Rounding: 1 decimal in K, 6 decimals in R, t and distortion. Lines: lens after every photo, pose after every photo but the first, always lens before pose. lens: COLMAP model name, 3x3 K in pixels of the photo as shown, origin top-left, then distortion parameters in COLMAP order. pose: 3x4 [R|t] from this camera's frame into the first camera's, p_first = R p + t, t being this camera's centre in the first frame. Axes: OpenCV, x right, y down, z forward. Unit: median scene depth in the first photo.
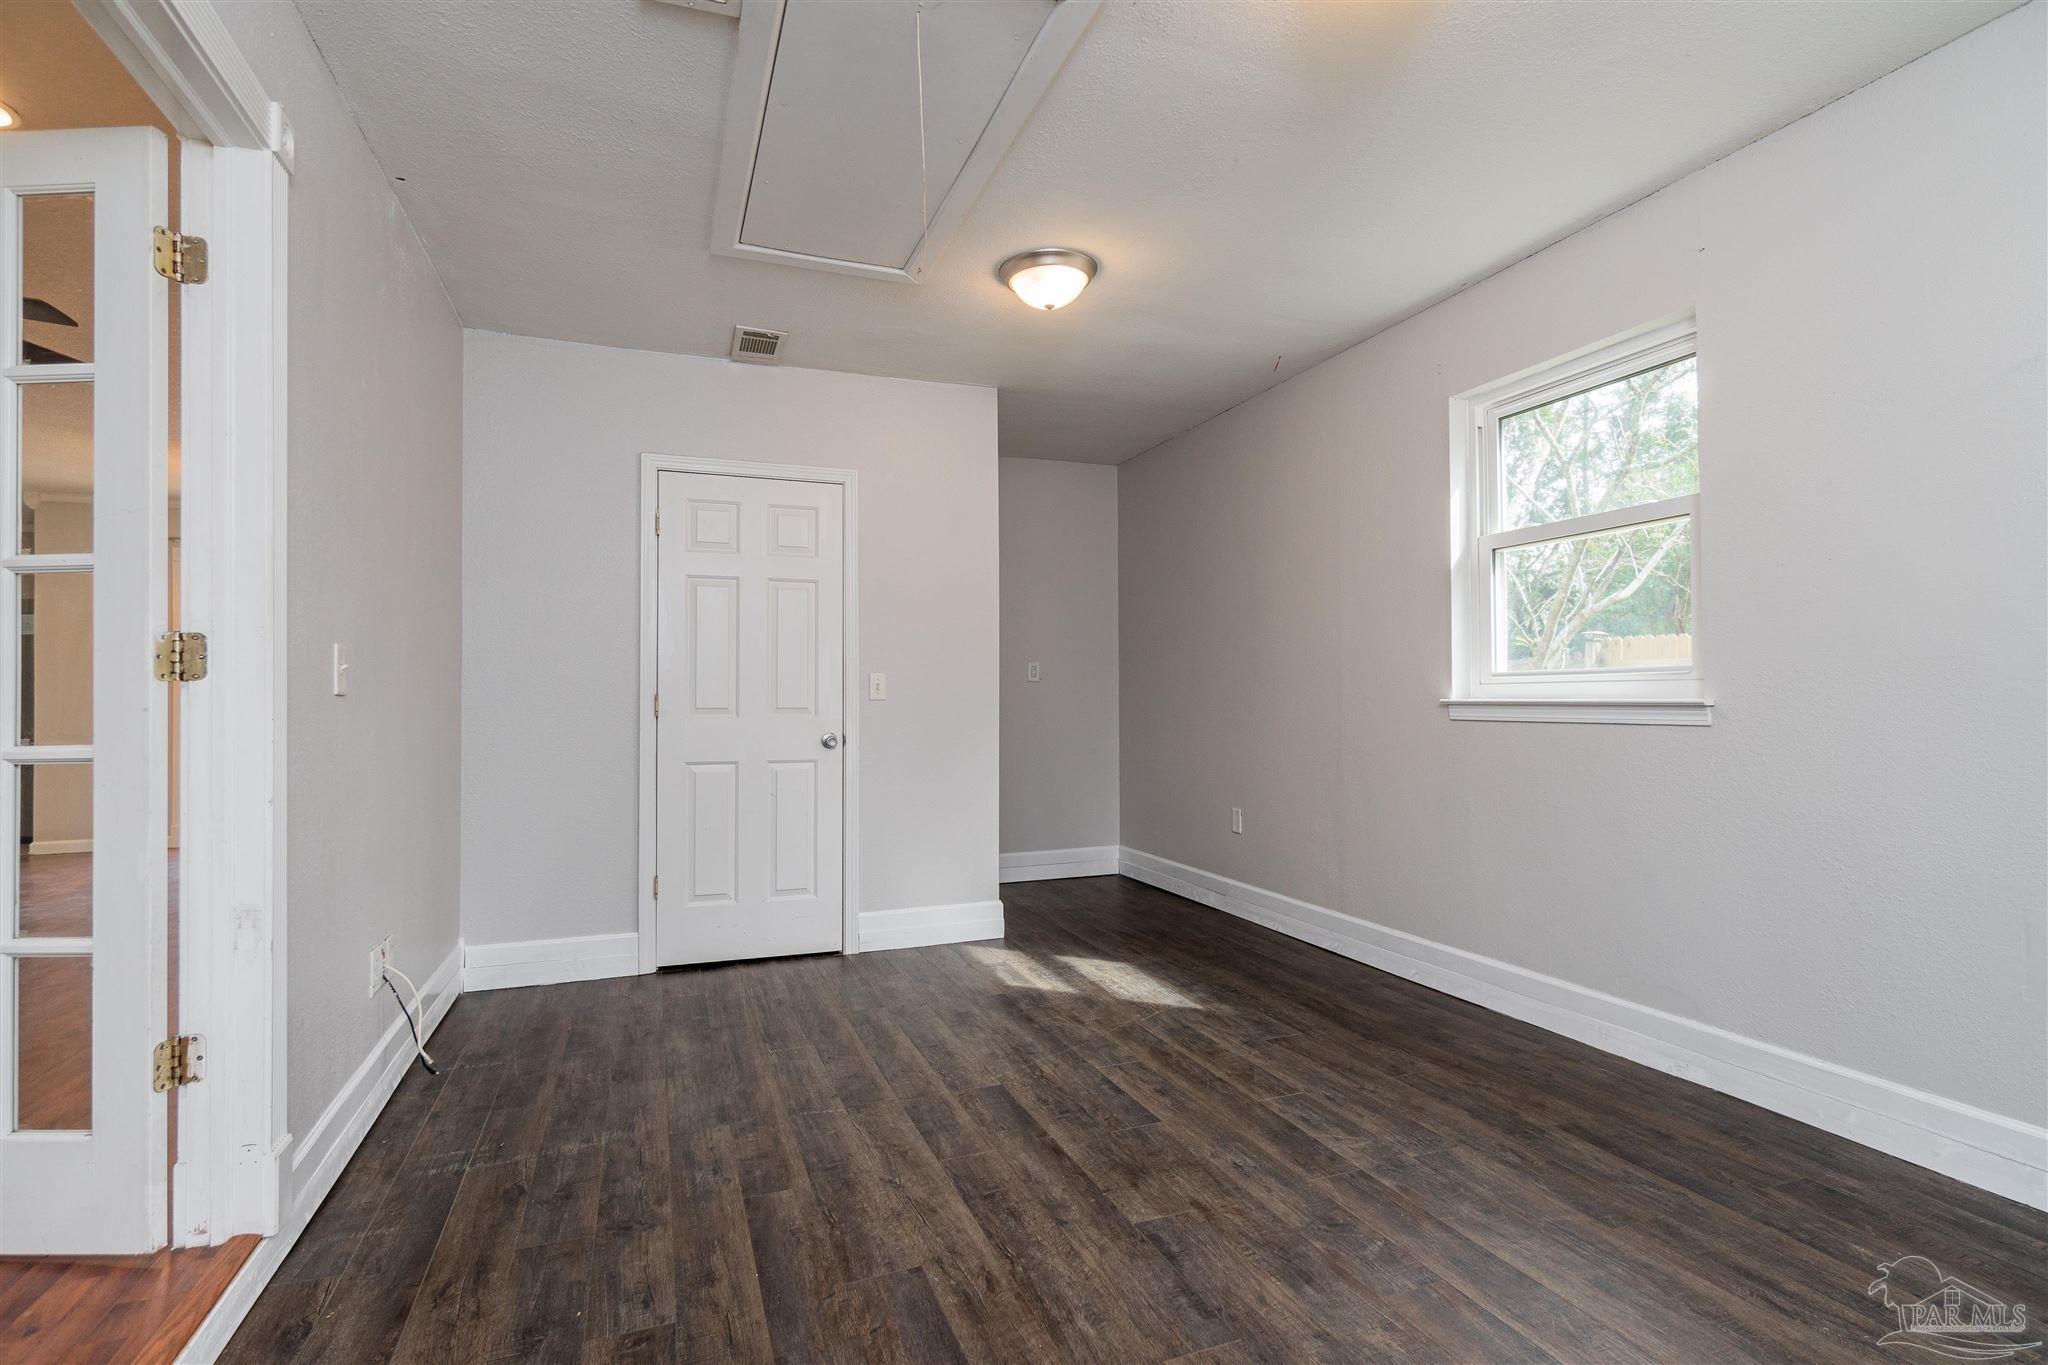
lens RADIAL K [[977.0, 0, 1057.5], [0, 977.0, 700.5], [0, 0, 1]] dist [-0.002087, -0.000419]
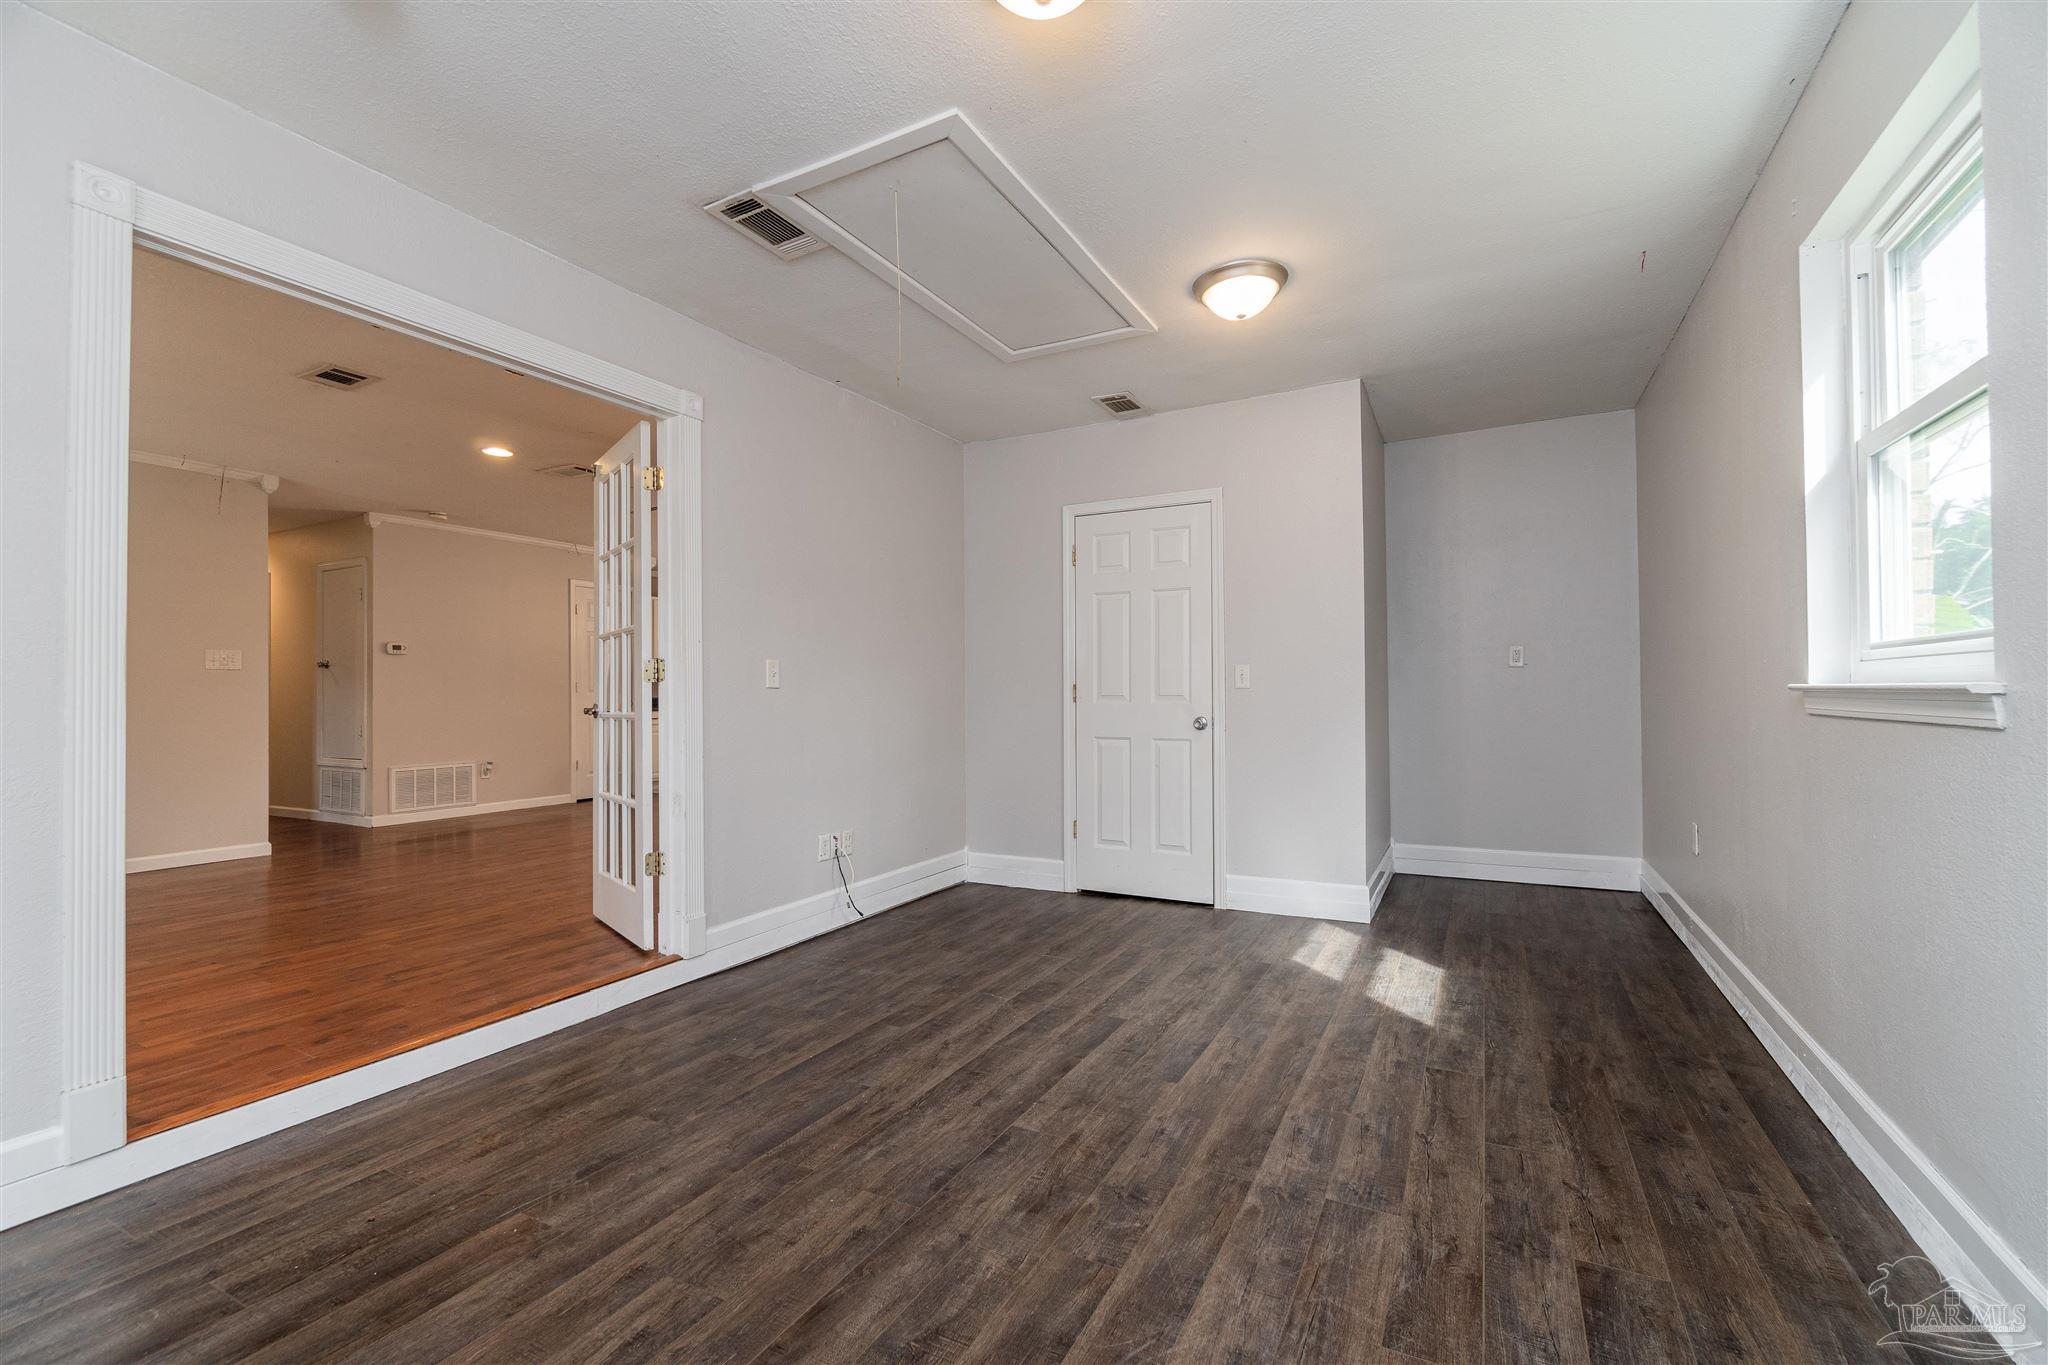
lens RADIAL K [[900.3, 0, 1044.4], [0, 900.3, 697.6], [0, 0, 1]] dist [-0.002043, -0.000166]
pose [[0.654992, 0.003081, -0.755629, 0.643432], [0.005115, 0.999951, 0.008511, 0.000595], [0.755618, -0.009440, 0.654944, 0.213134]]
